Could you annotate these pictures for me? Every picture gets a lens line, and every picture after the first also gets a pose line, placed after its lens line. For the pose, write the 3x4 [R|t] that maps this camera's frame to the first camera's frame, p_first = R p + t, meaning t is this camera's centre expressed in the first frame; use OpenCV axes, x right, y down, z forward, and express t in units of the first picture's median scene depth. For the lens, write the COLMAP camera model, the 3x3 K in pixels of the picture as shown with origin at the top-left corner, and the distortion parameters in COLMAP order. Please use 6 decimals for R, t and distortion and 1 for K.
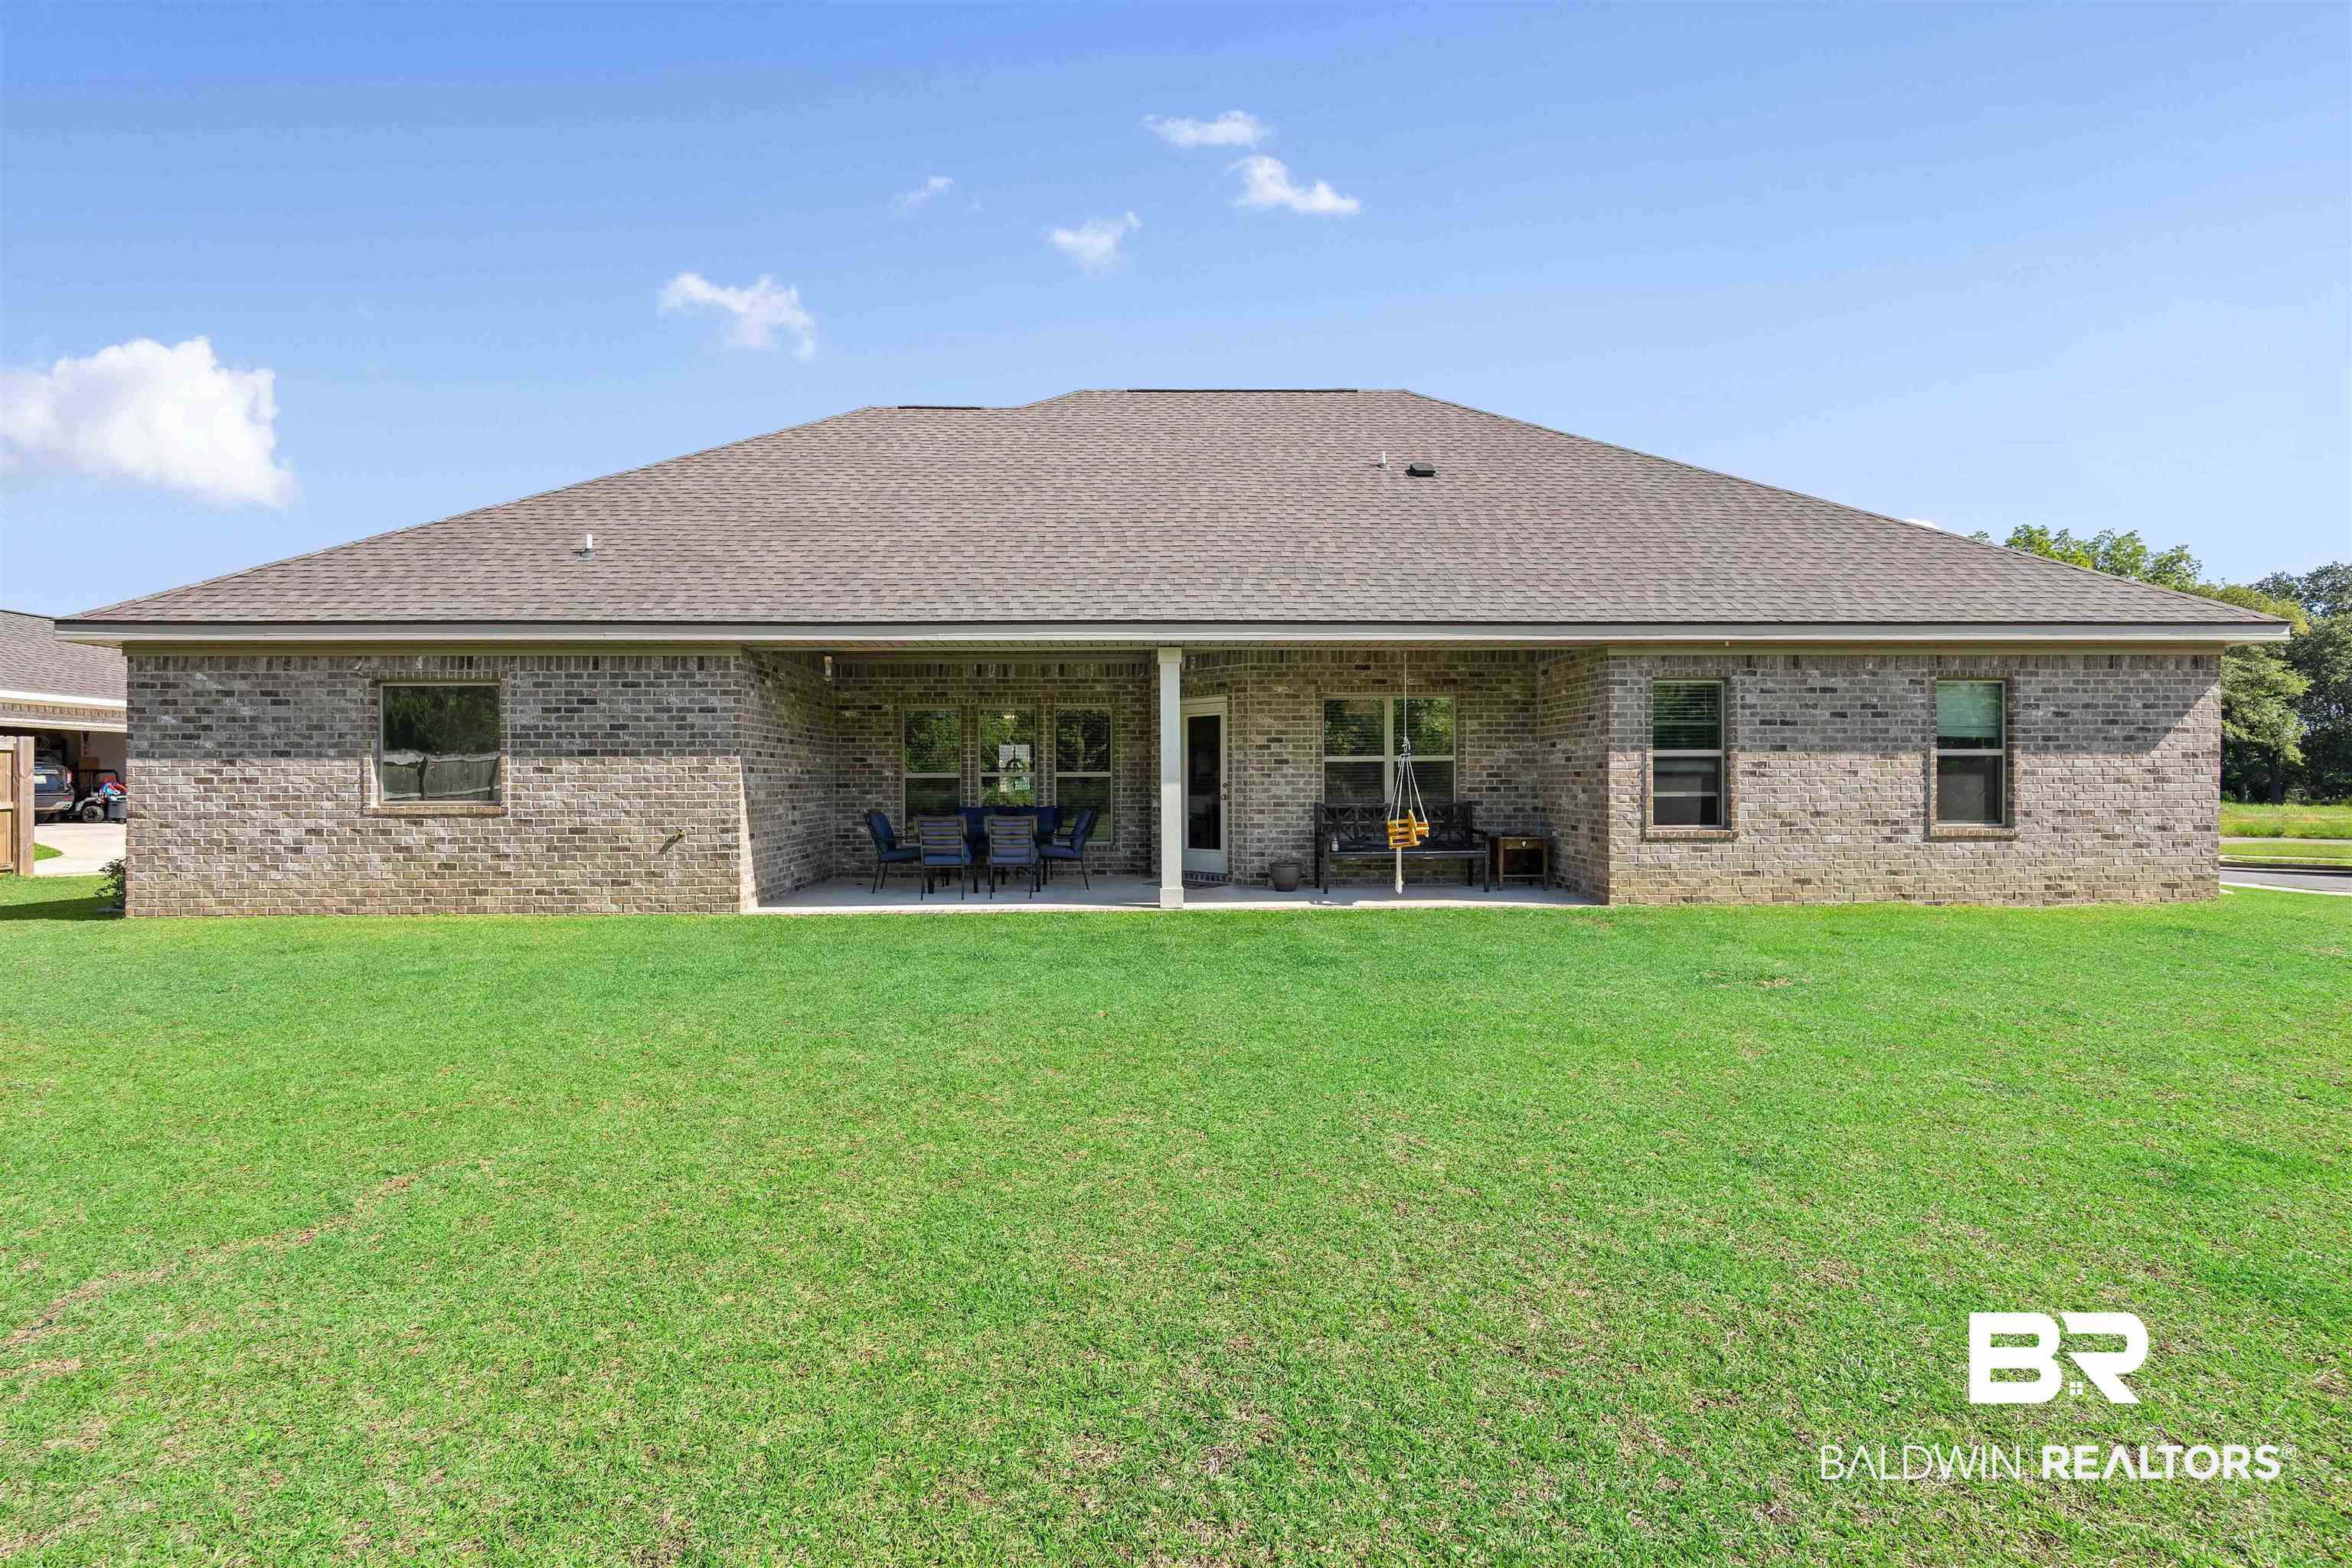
lens RADIAL K [[1031.4, 0, 1176.0], [0, 1031.4, 781.3], [0, 0, 1]] dist [0.000520, -0.000919]
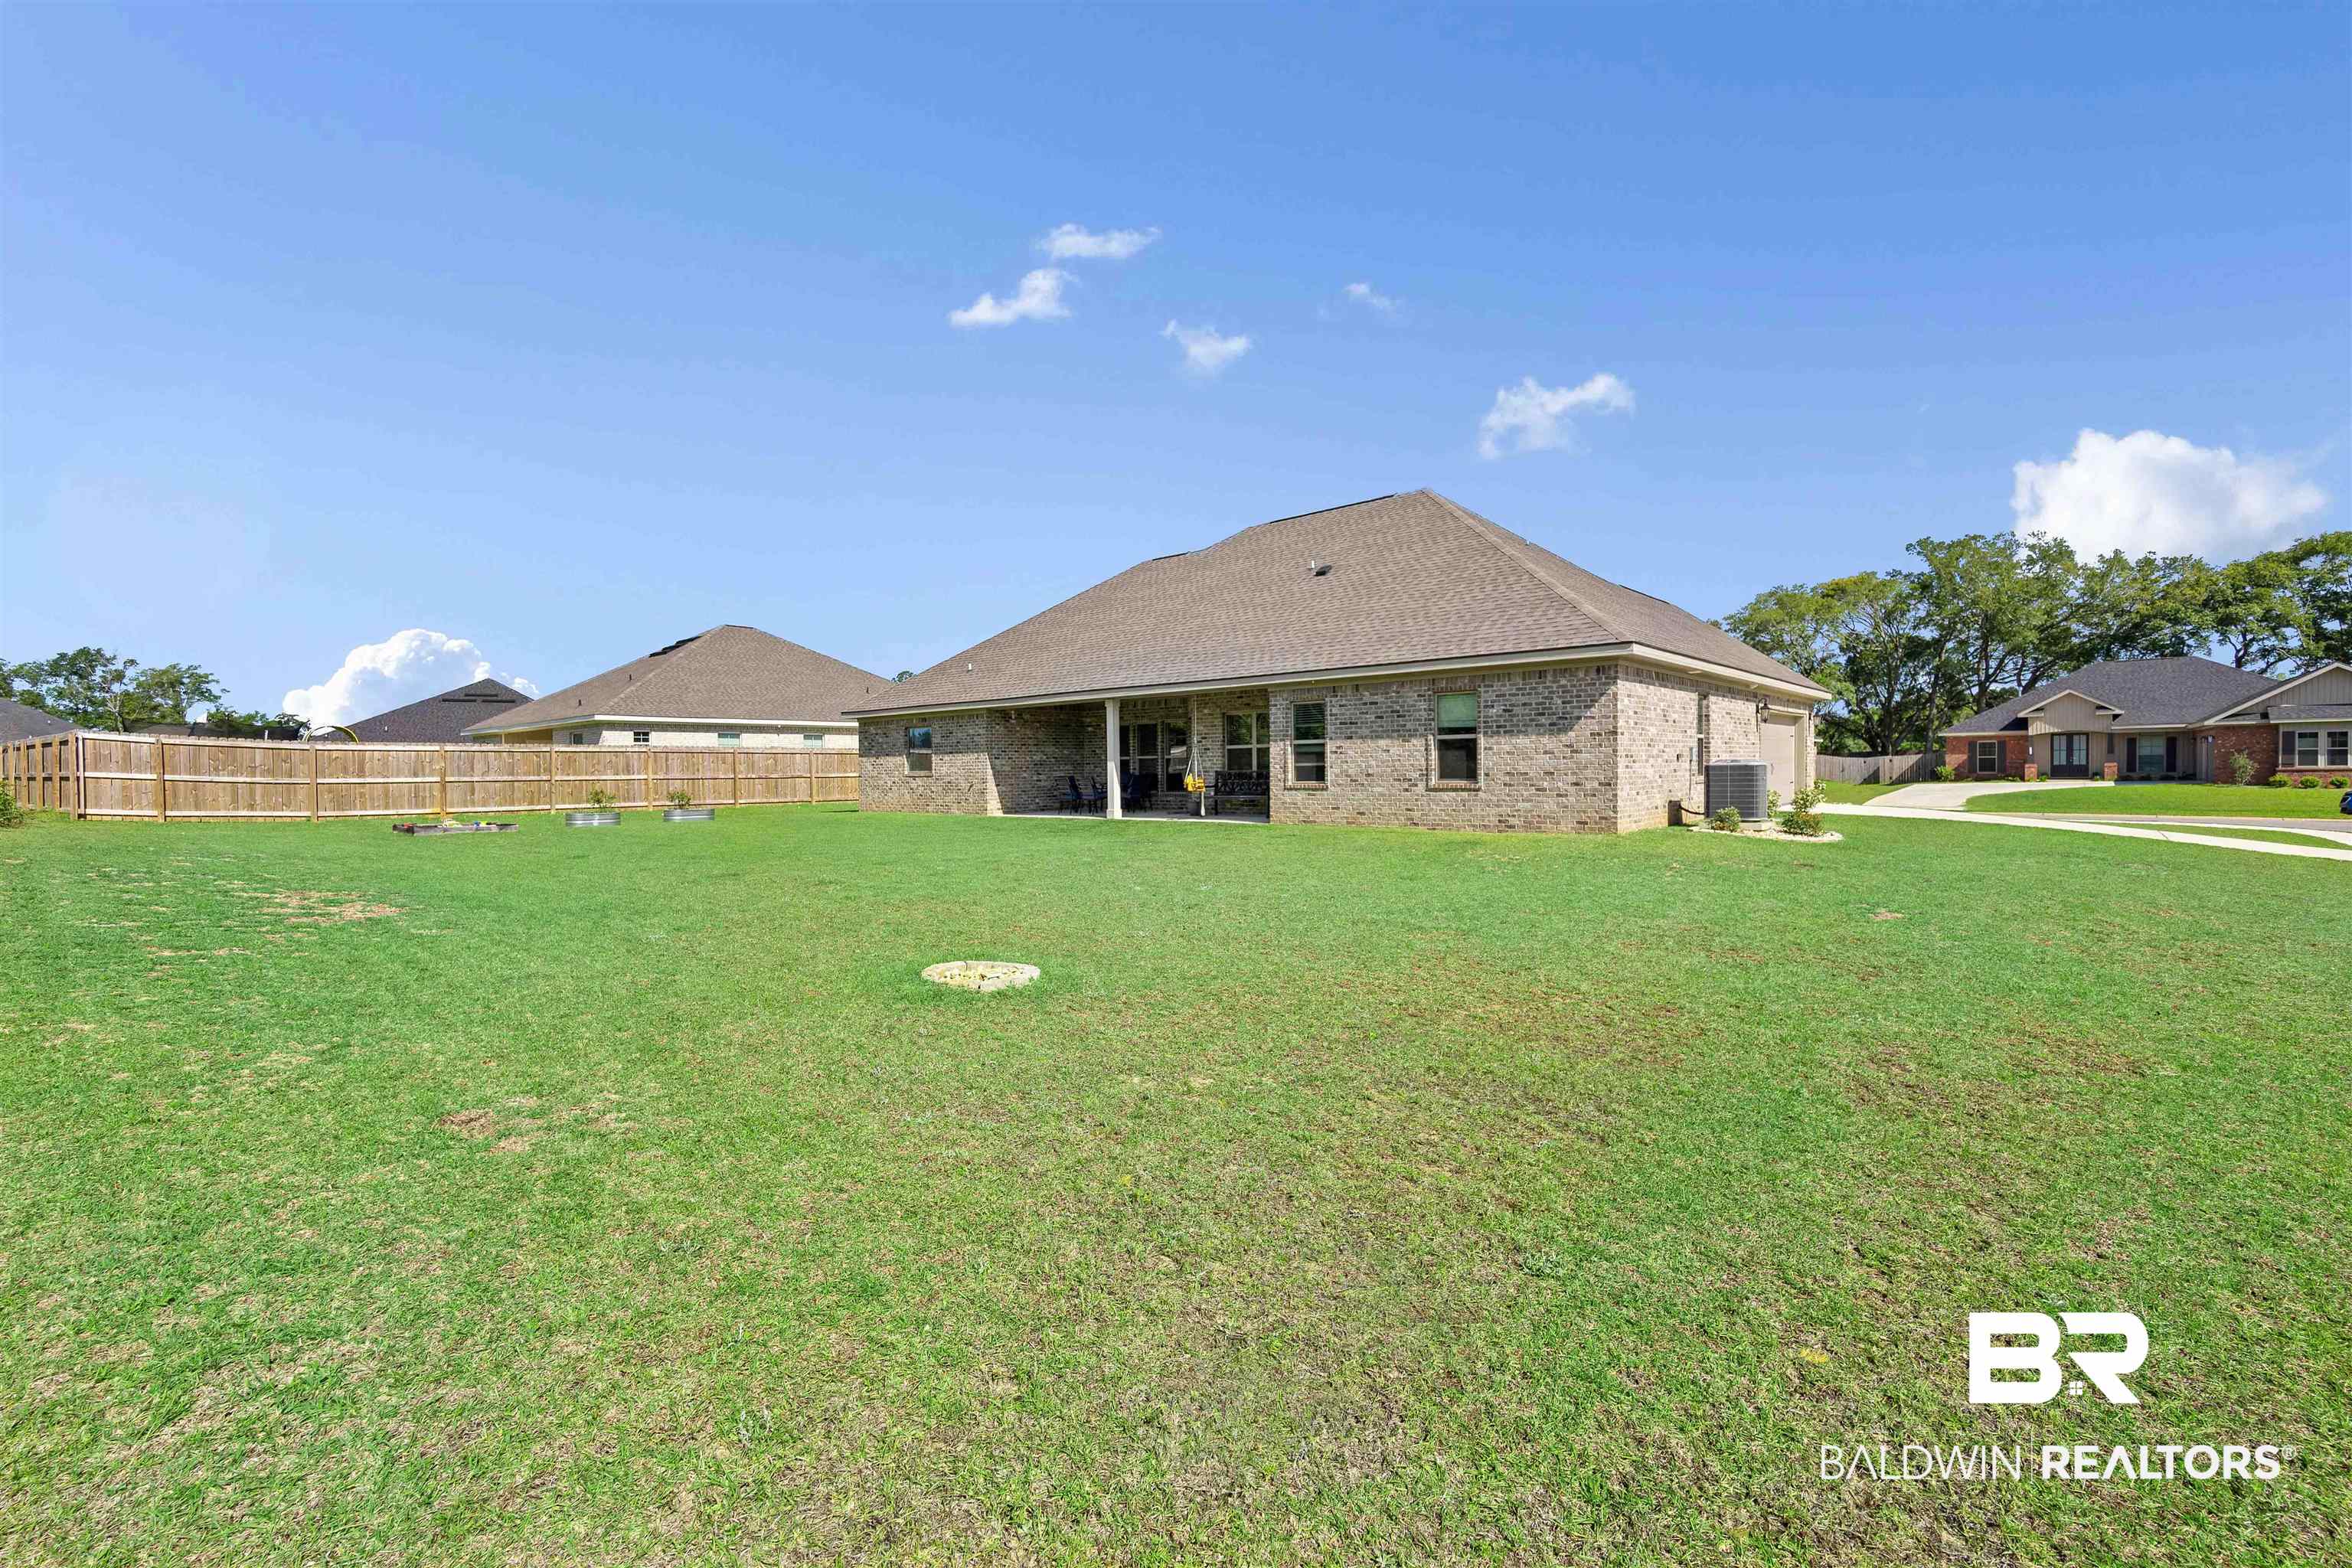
lens RADIAL K [[1031.4, 0, 1176.1], [0, 1031.4, 783.4], [0, 0, 1]] dist [0.000520, -0.000919]
pose [[0.719546, 0.002399, -0.694440, 1.588487], [-0.002753, 0.999996, 0.000601, 0.045496], [0.694439, 0.001479, 0.719550, -0.470384]]
